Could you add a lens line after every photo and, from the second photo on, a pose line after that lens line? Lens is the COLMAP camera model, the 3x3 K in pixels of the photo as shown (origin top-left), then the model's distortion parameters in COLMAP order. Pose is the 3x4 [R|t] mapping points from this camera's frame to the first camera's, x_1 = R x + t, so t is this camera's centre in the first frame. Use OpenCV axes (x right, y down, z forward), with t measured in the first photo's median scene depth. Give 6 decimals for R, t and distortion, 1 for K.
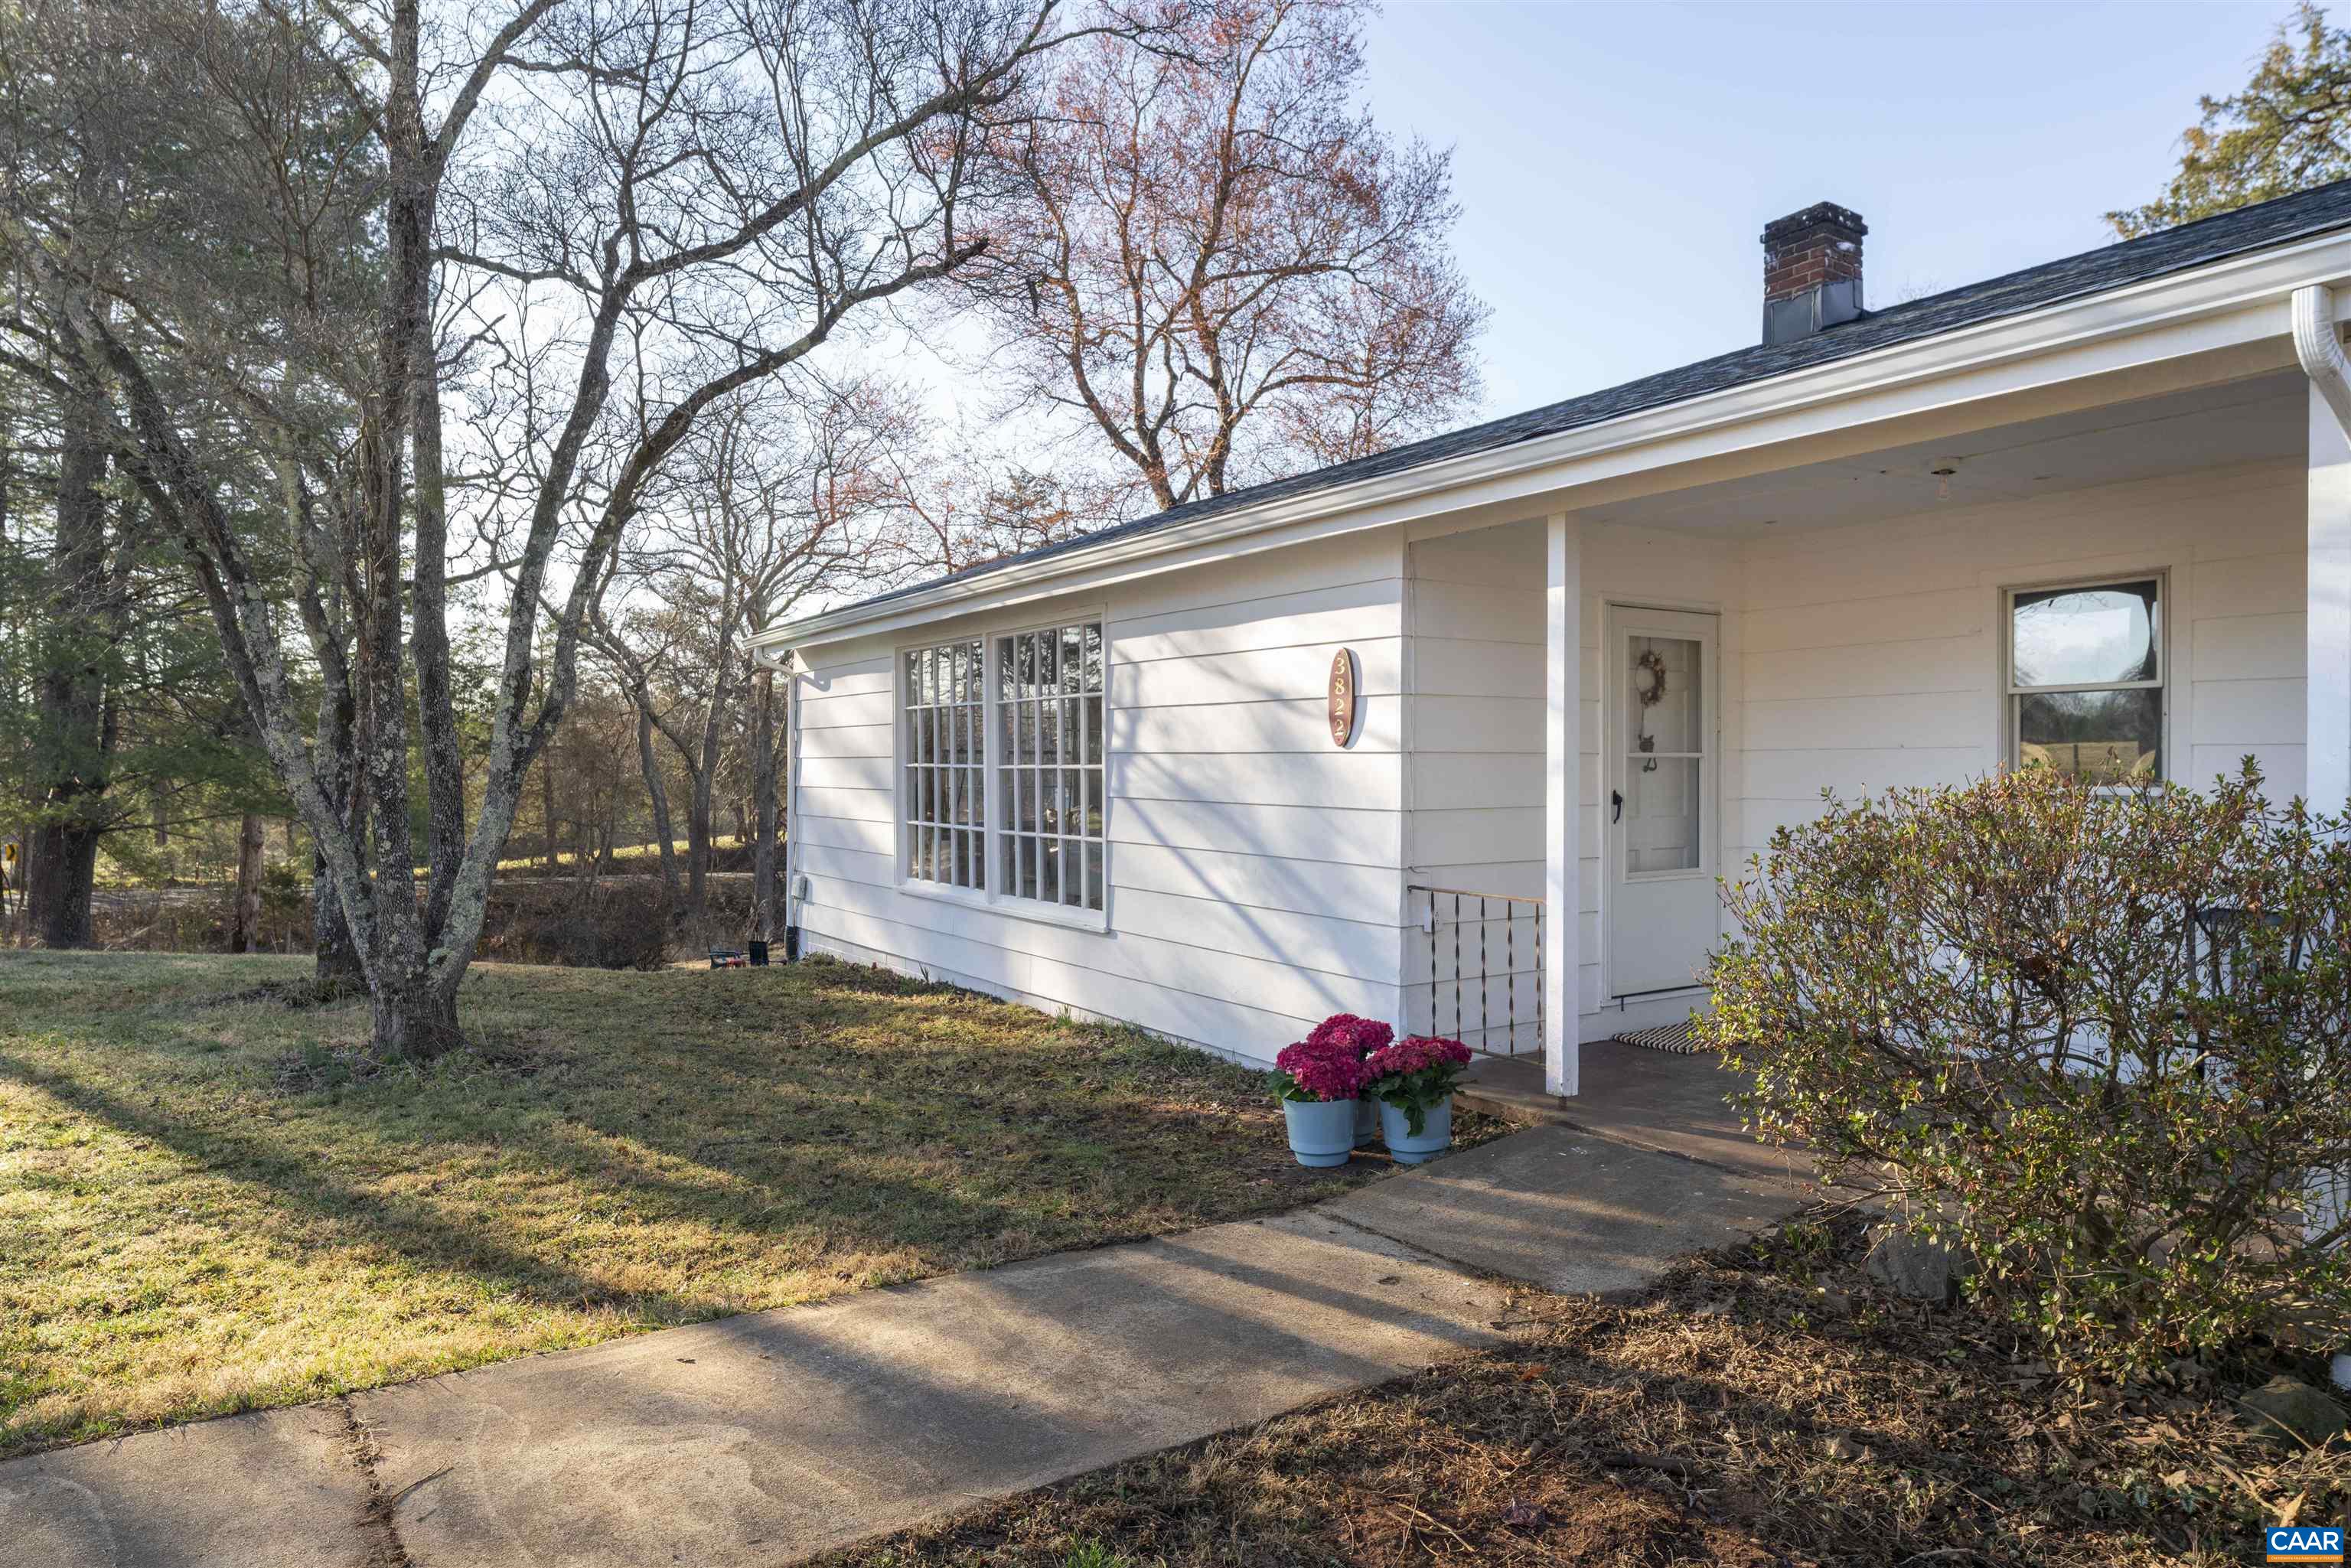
lens RADIAL K [[1434.2, 0, 1171.3], [0, 1434.2, 752.7], [0, 0, 1]] dist [0.001983, -0.001127]
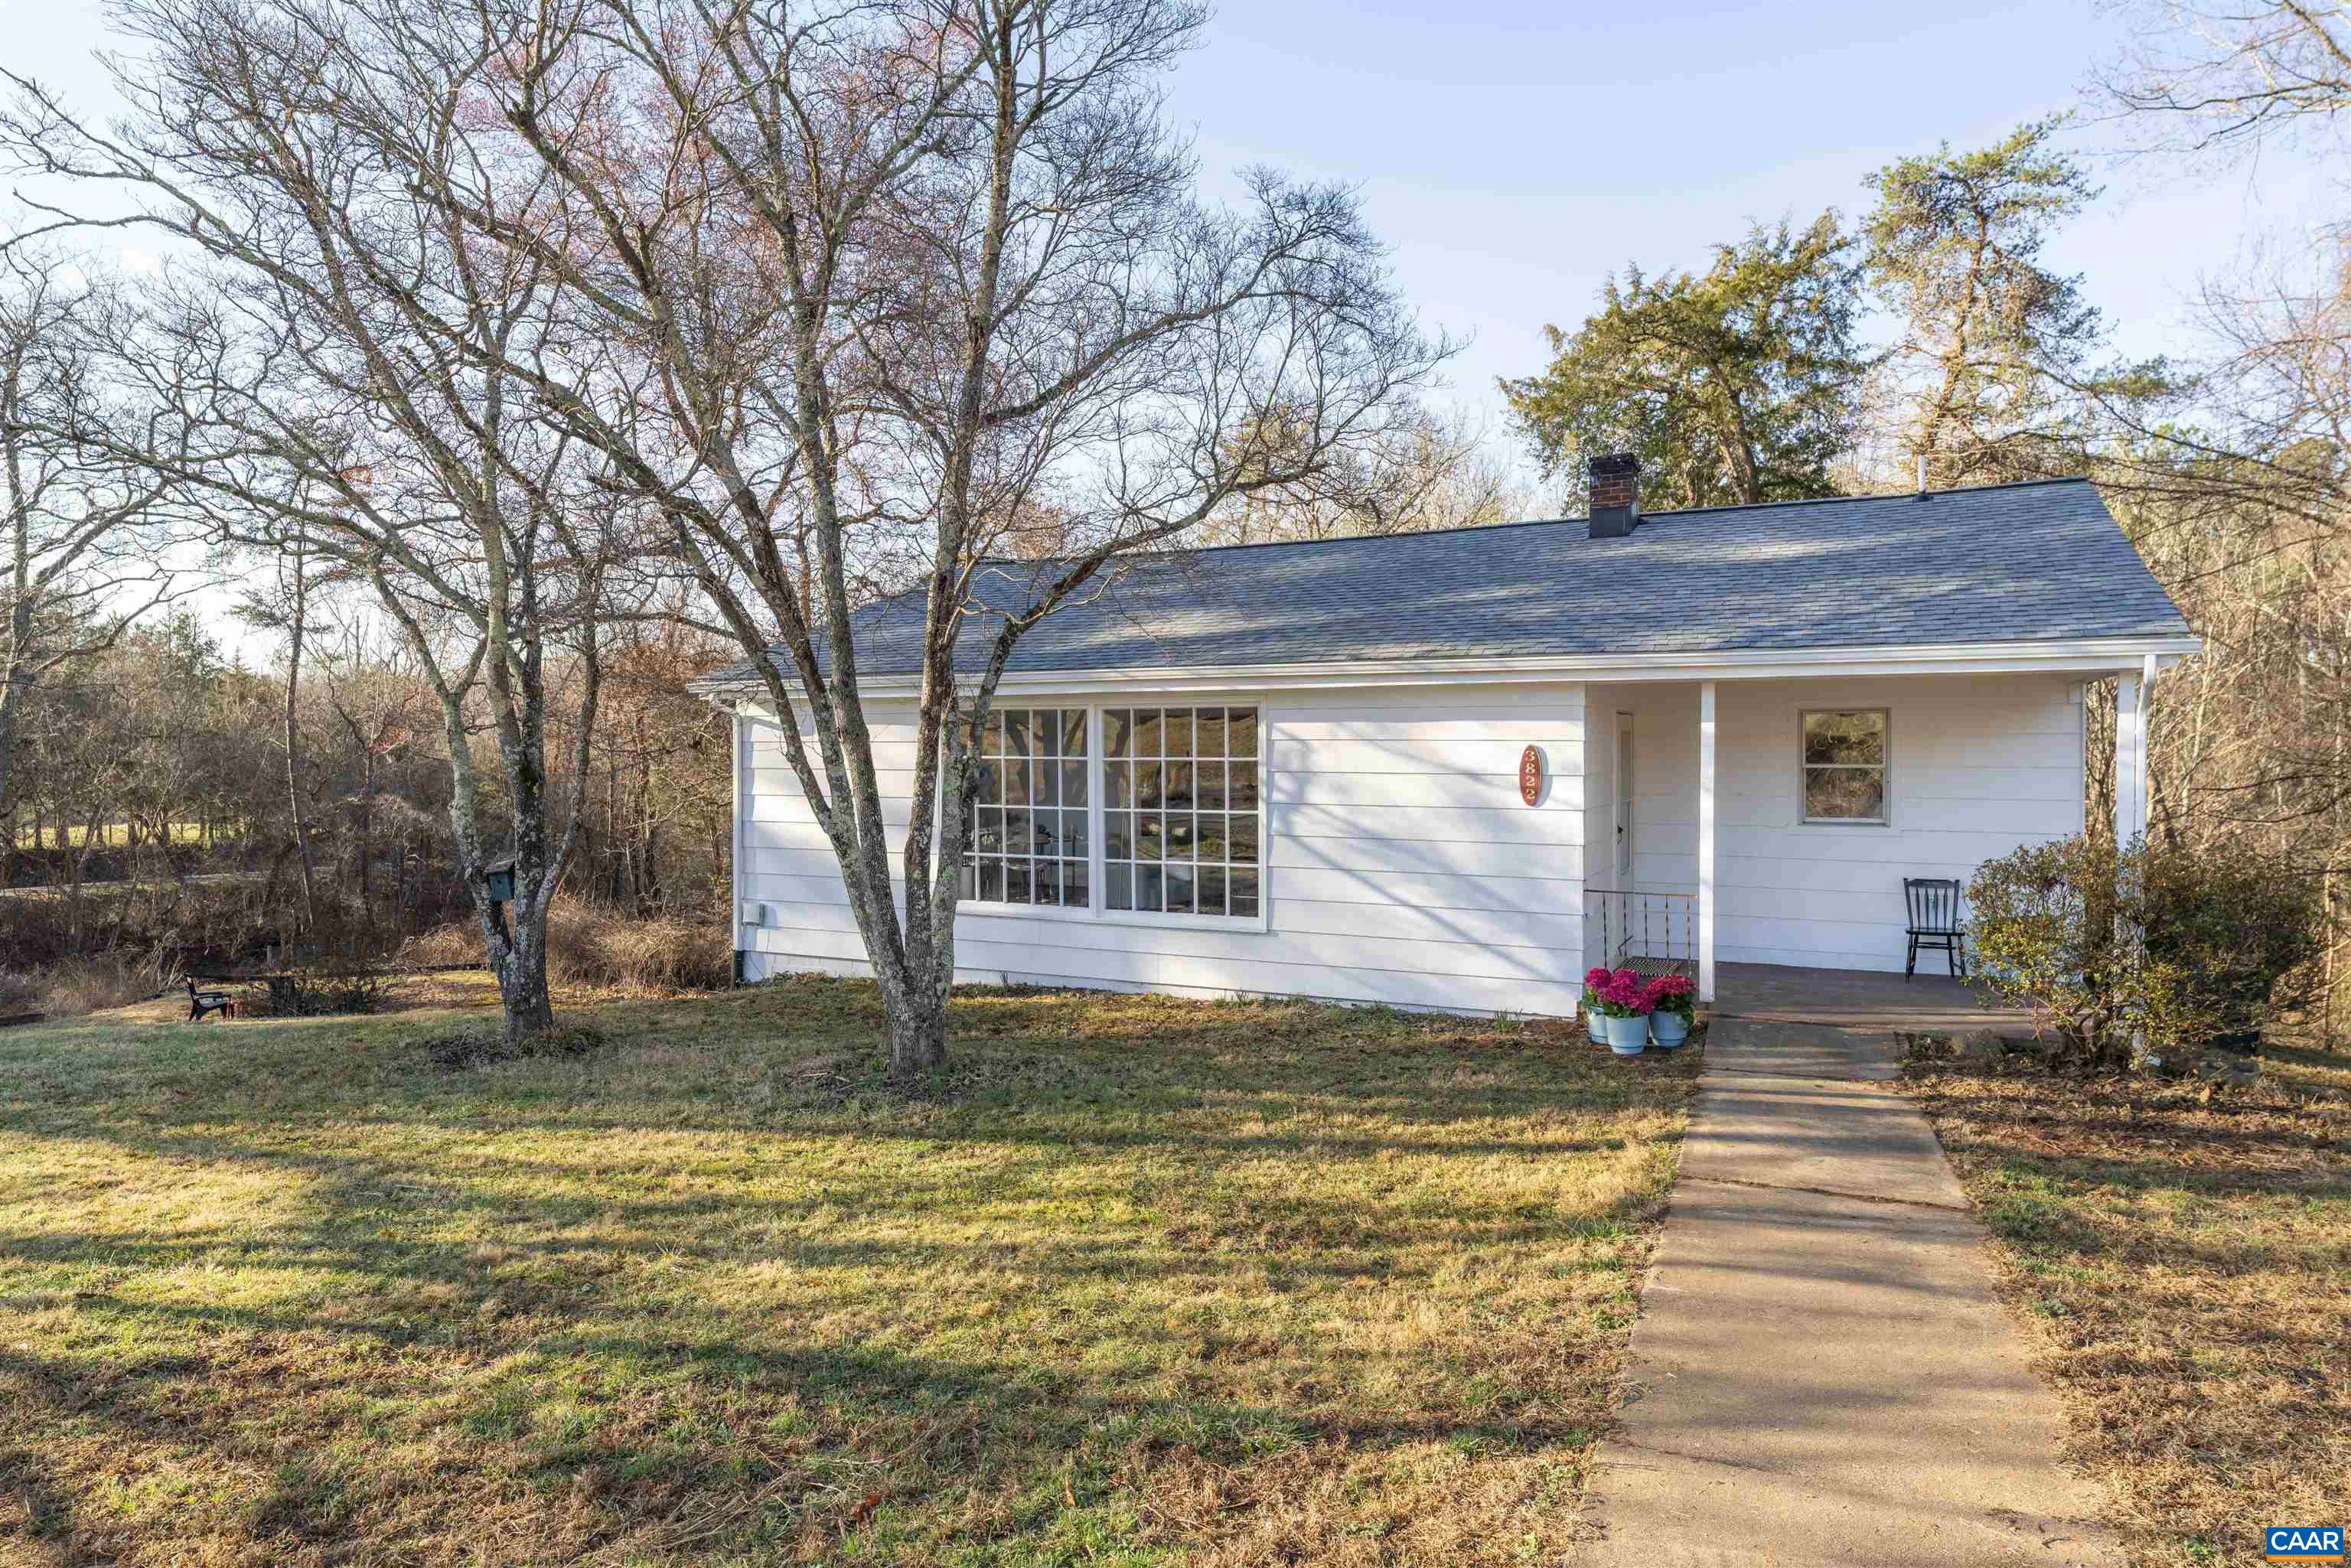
lens RADIAL K [[1434.2, 0, 1171.3], [0, 1434.2, 752.7], [0, 0, 1]] dist [0.001983, -0.001127]
pose [[0.856418, -0.006591, 0.516240, -1.021456], [-0.002200, 0.999863, 0.016415, -0.087350], [-0.516278, -0.015193, 0.856286, -0.171542]]
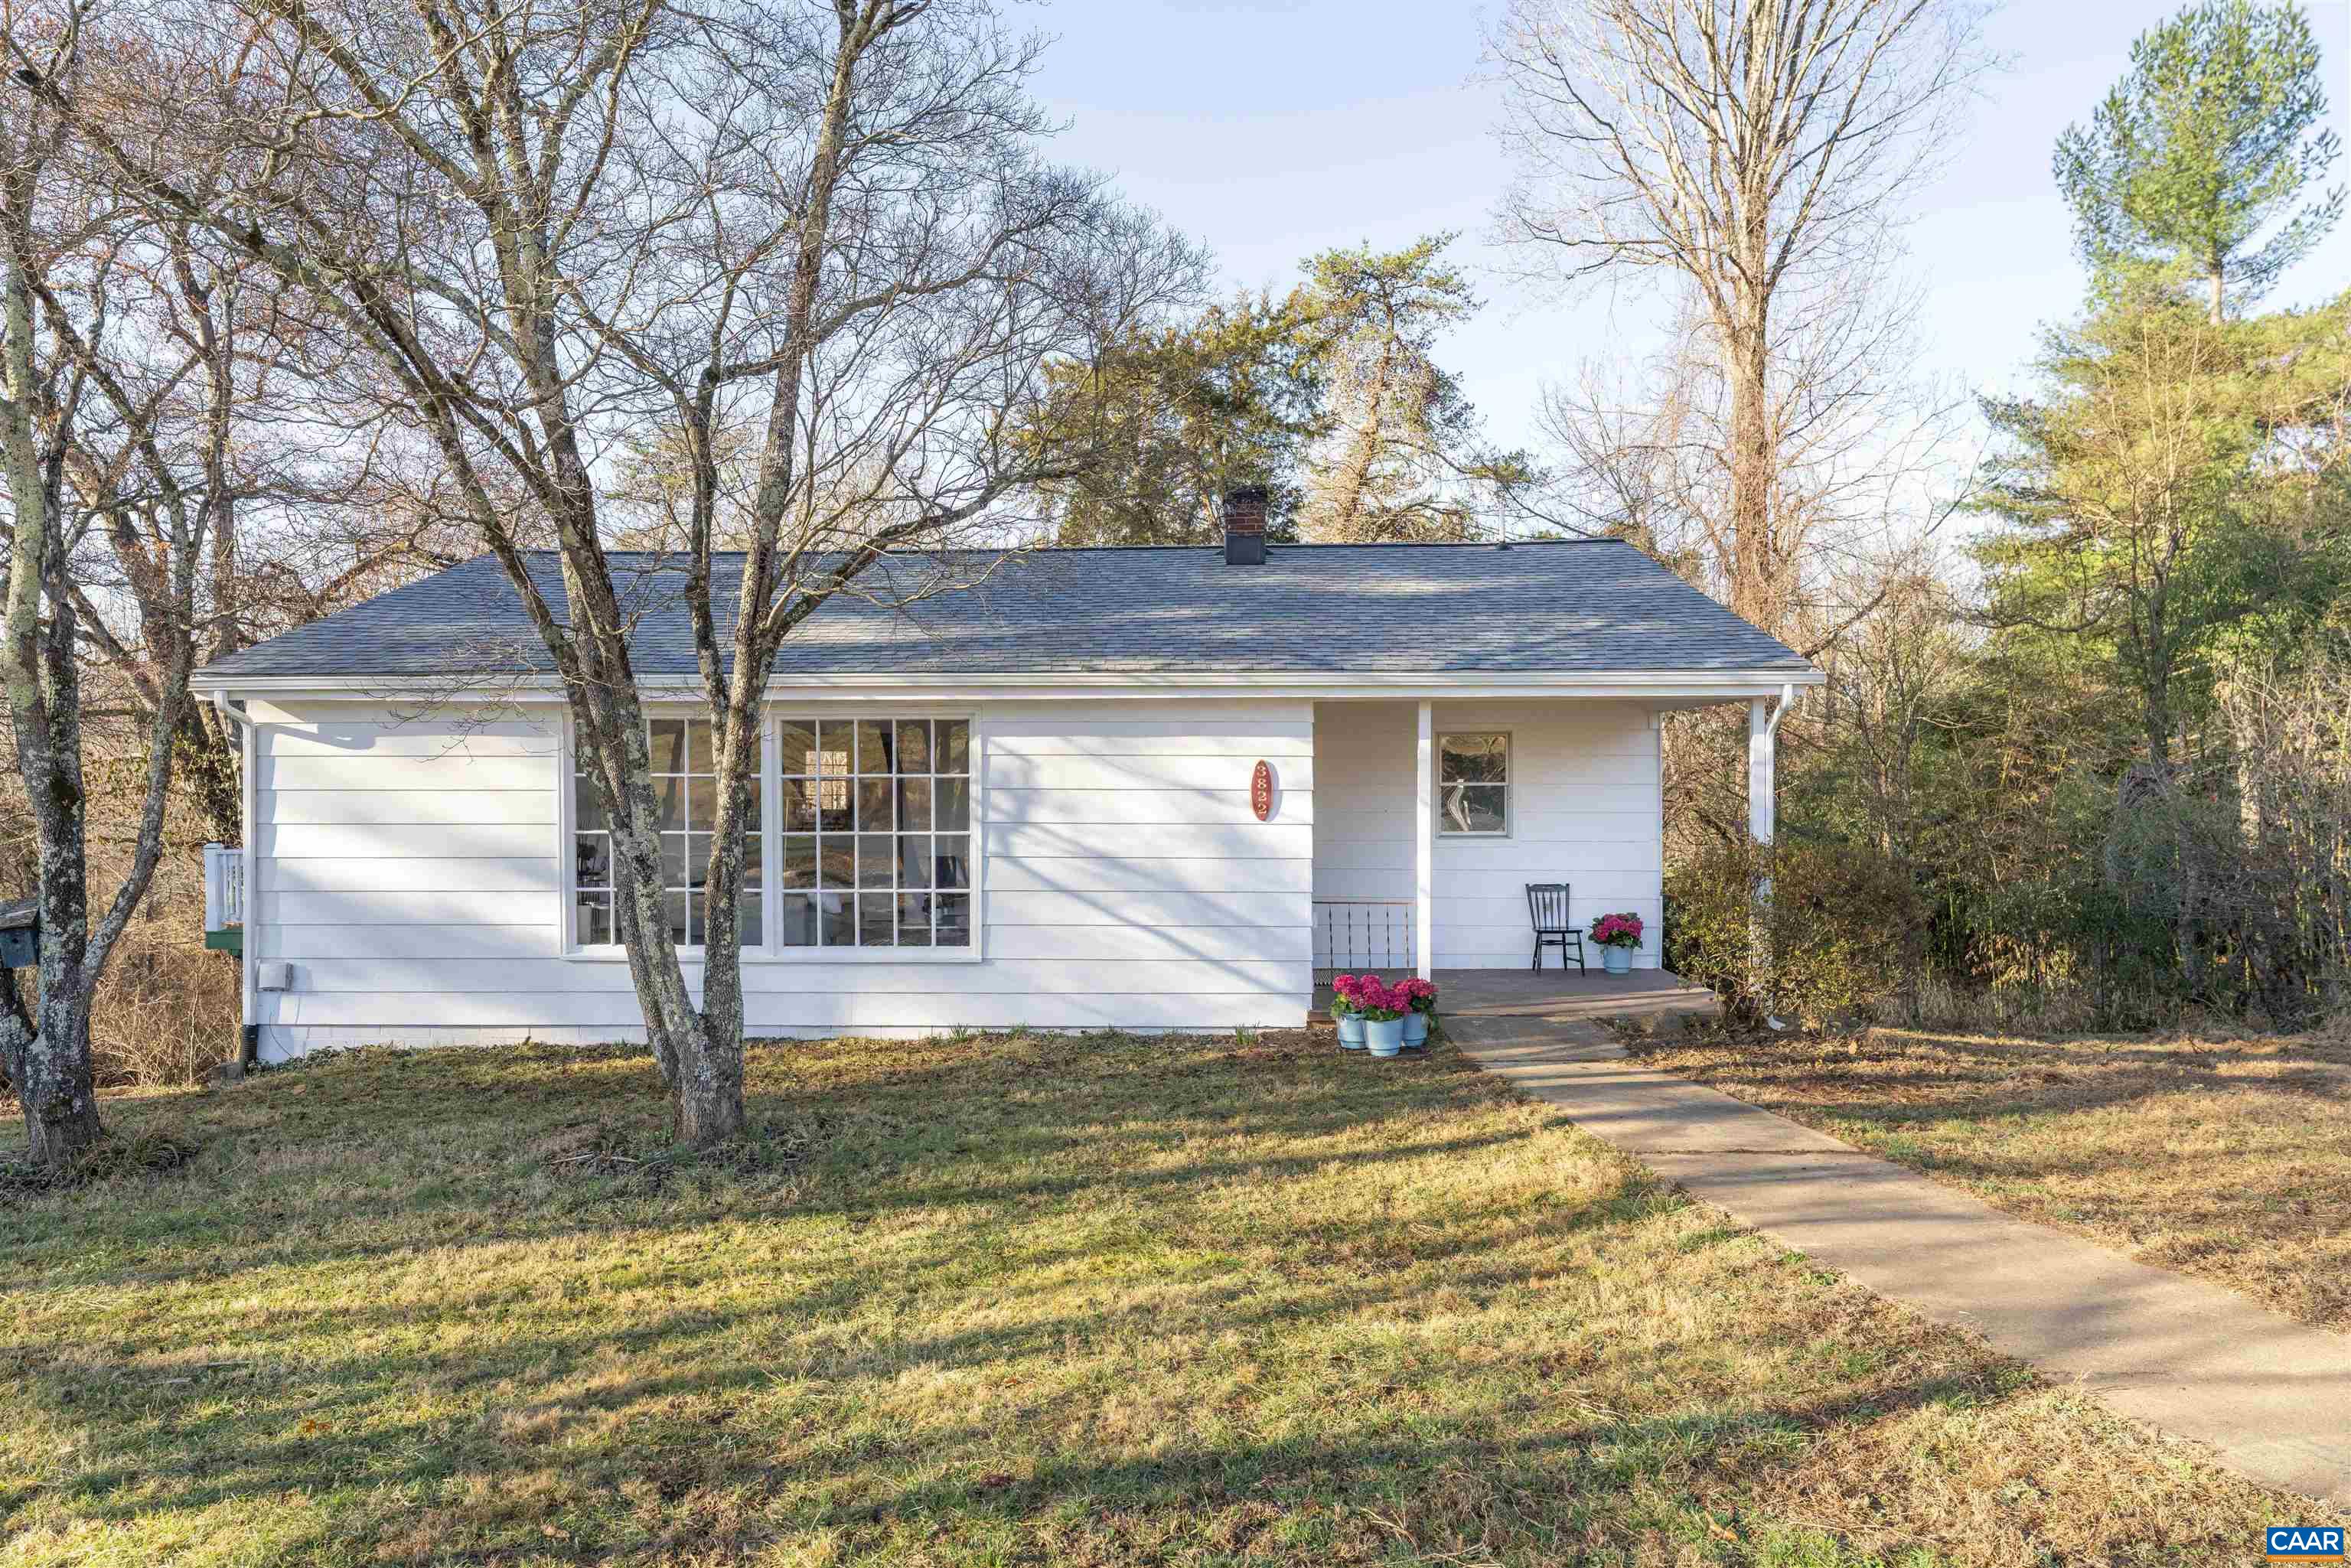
lens RADIAL K [[1454.2, 0, 1175.5], [0, 1454.2, 784.0], [0, 0, 1]] dist [0.000974, -0.000784]
pose [[0.556708, -0.003584, 0.830700, -1.260271], [-0.007225, 0.999932, 0.009157, -0.059407], [-0.830677, -0.011099, 0.556644, 0.150374]]
